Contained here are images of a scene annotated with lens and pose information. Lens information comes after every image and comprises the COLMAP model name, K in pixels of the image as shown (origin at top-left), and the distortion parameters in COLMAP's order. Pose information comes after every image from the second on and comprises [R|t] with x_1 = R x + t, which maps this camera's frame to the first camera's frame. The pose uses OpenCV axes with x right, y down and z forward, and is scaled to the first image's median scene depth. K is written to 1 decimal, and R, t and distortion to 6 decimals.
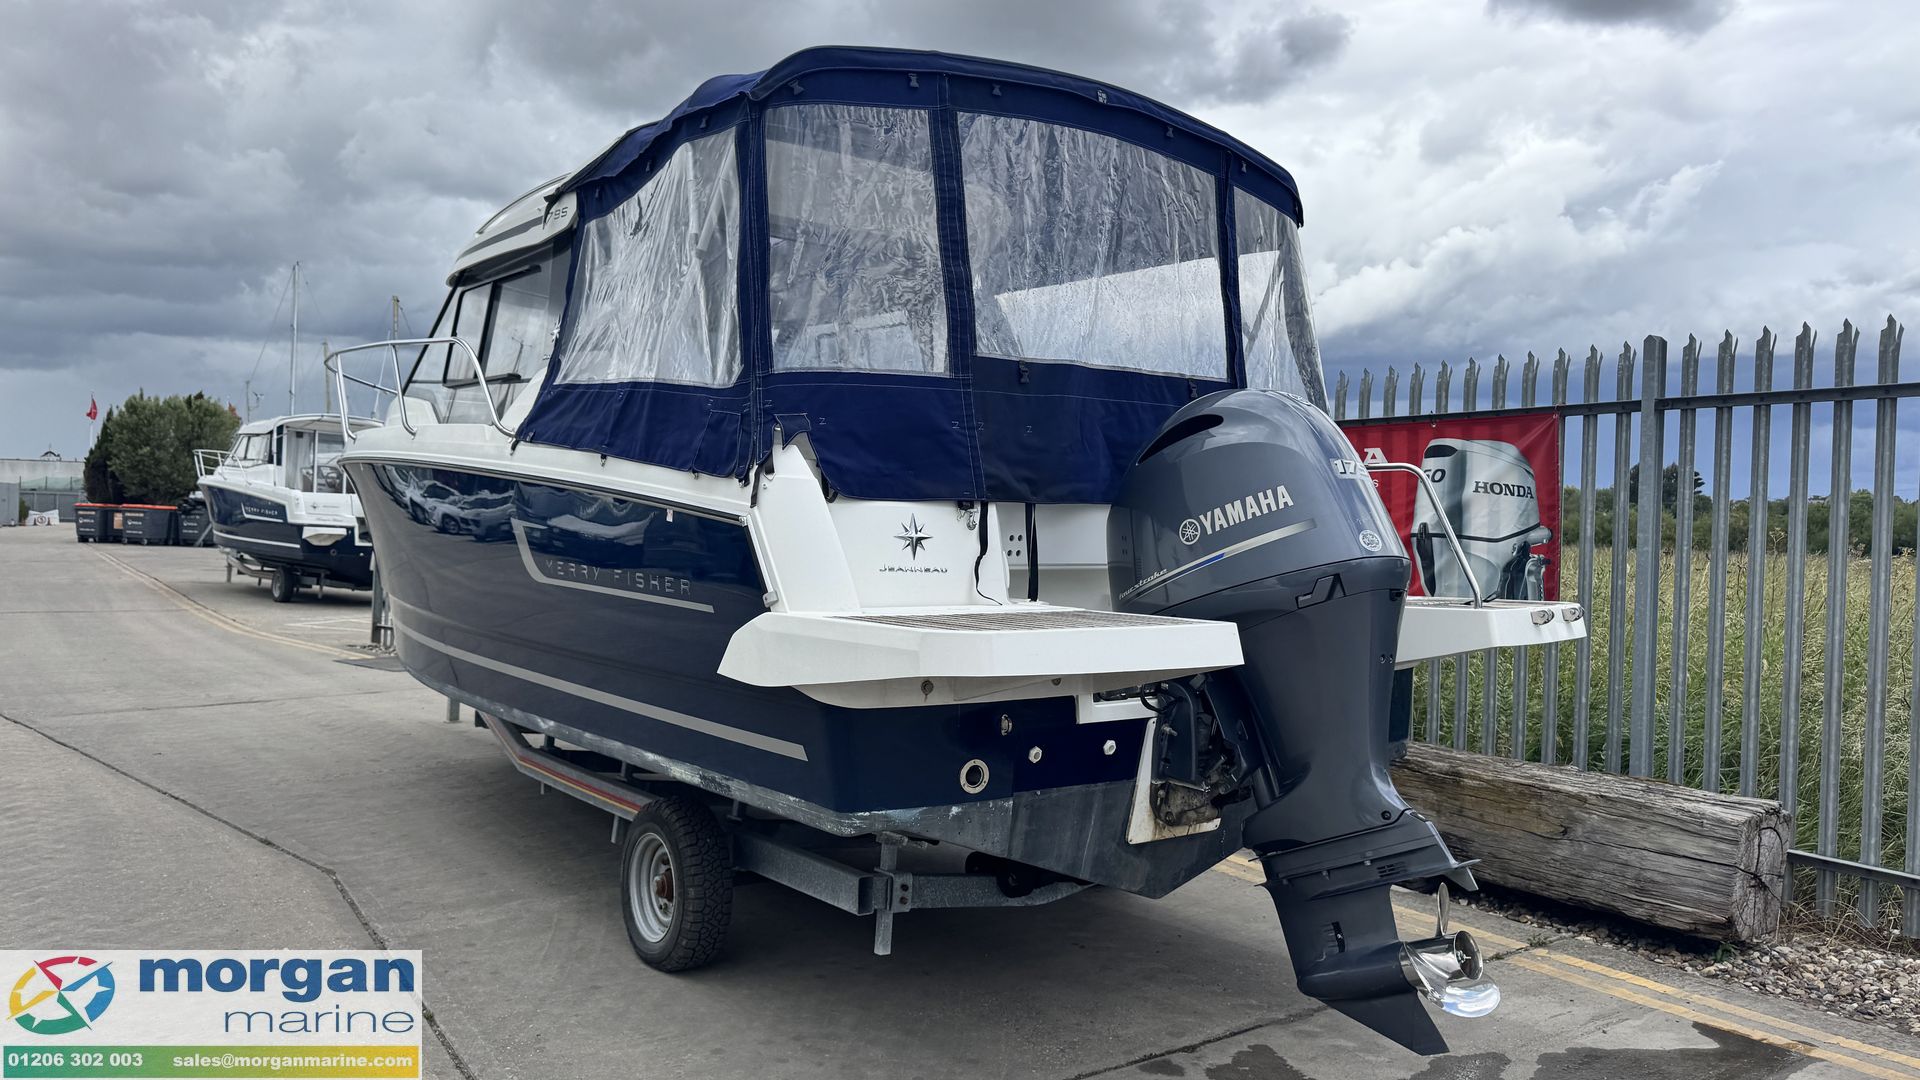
lens RADIAL K [[1345.4, 0, 982.4], [0, 1345.4, 533.0], [0, 0, 1]] dist [0.065137, -0.065672]
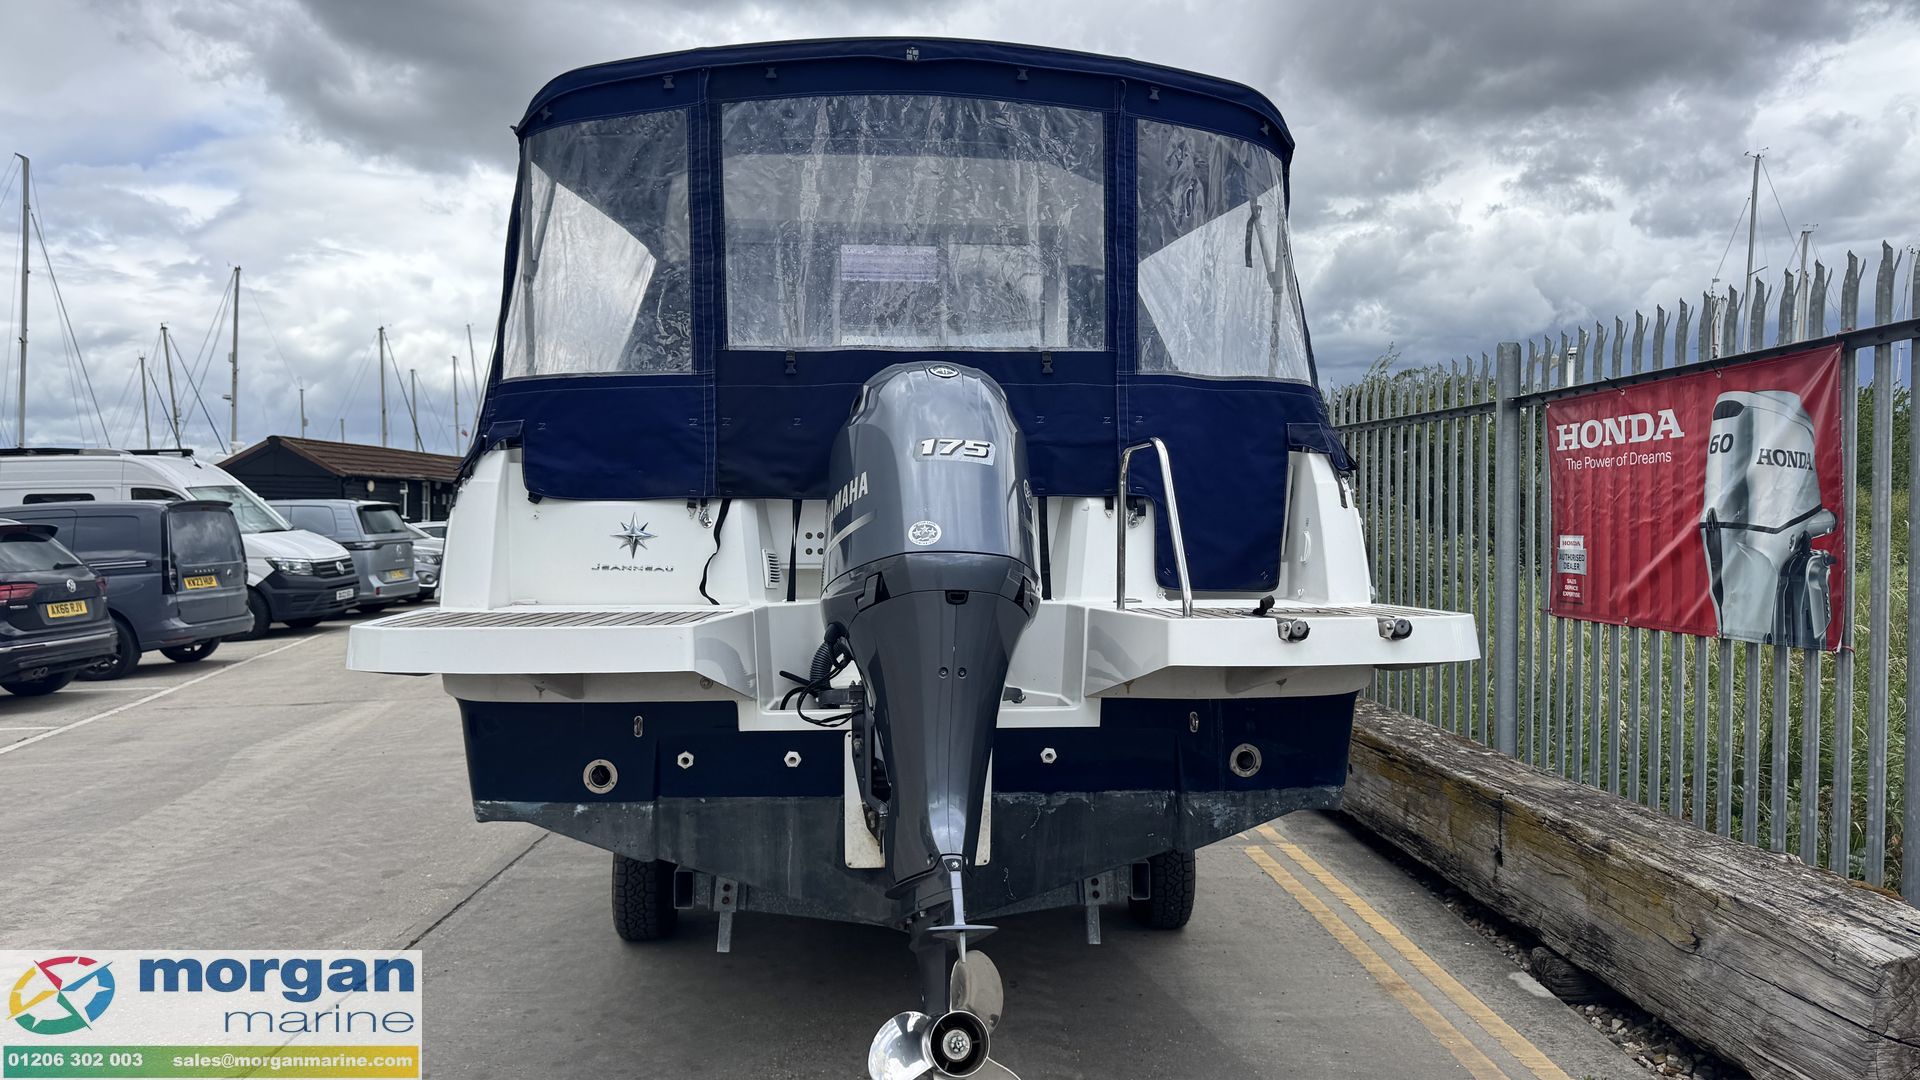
lens RADIAL K [[1345.4, 0, 1007.5], [0, 1345.4, 534.0], [0, 0, 1]] dist [0.065137, -0.065672]
pose [[0.835268, -0.012807, -0.549693, 0.608370], [0.012070, 0.999915, -0.004955, 0.008225], [0.549710, -0.002496, 0.835352, 0.253058]]
